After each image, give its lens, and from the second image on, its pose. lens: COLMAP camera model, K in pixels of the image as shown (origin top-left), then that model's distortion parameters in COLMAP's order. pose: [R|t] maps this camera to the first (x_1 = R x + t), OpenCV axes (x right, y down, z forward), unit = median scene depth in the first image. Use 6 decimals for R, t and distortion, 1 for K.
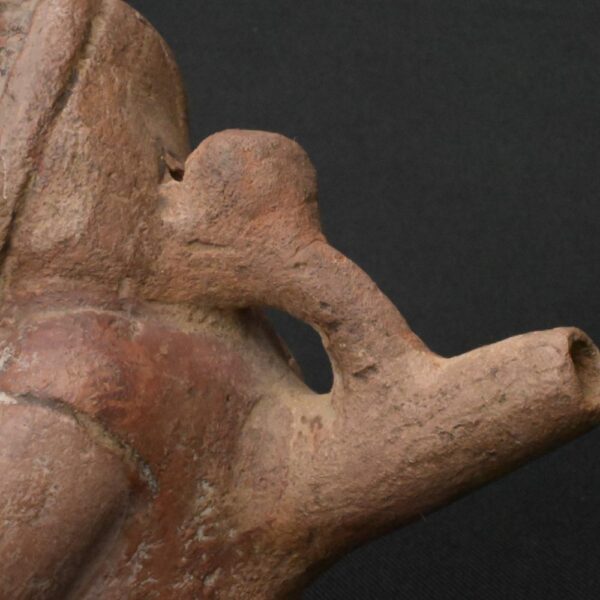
lens RADIAL K [[1924.0, 0, 300.0], [0, 1924.0, 300.0], [0, 0, 1]] dist [0.064272, -0.958739]
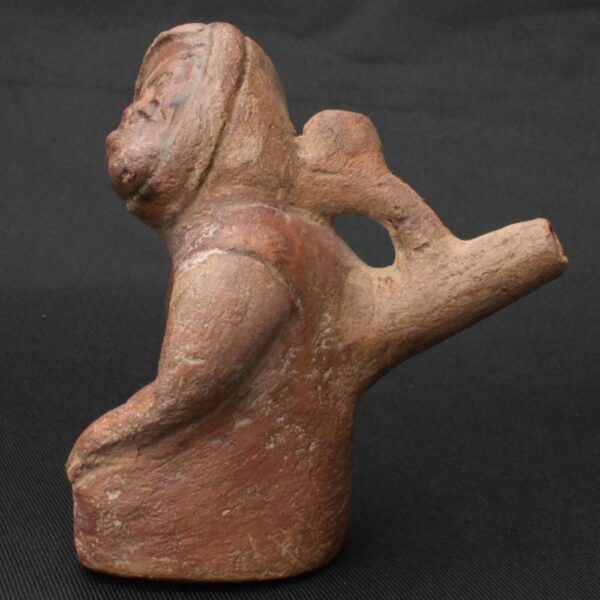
lens RADIAL K [[1331.6, 0, 300.0], [0, 1331.6, 300.0], [0, 0, 1]] dist [0.013774, 0.078115]
pose [[0.971933, 0.024387, 0.233990, -0.339359], [0.002448, 0.993511, -0.113713, 0.214291], [-0.235245, 0.111094, 0.965566, -0.097747]]
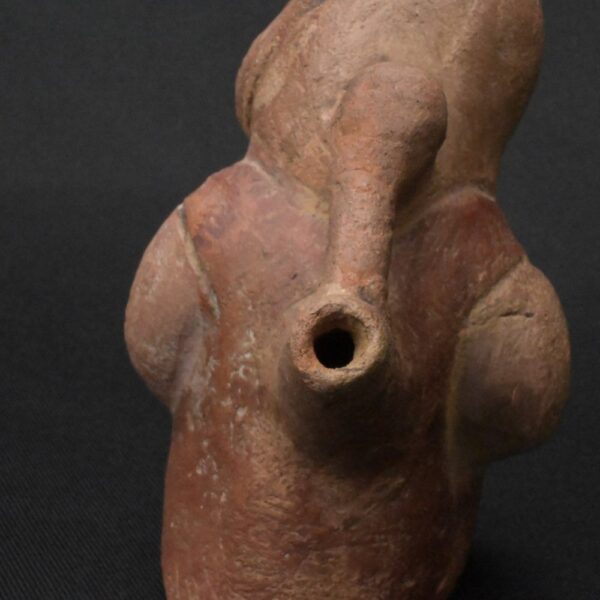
lens RADIAL K [[1924.0, 0, 300.0], [0, 1924.0, 300.0], [0, 0, 1]] dist [0.064272, -0.958739]
pose [[0.367857, 0.346961, -0.862728, 0.978988], [-0.323276, 0.917627, 0.231199, -0.207033], [0.871880, 0.193851, 0.449720, 0.489643]]
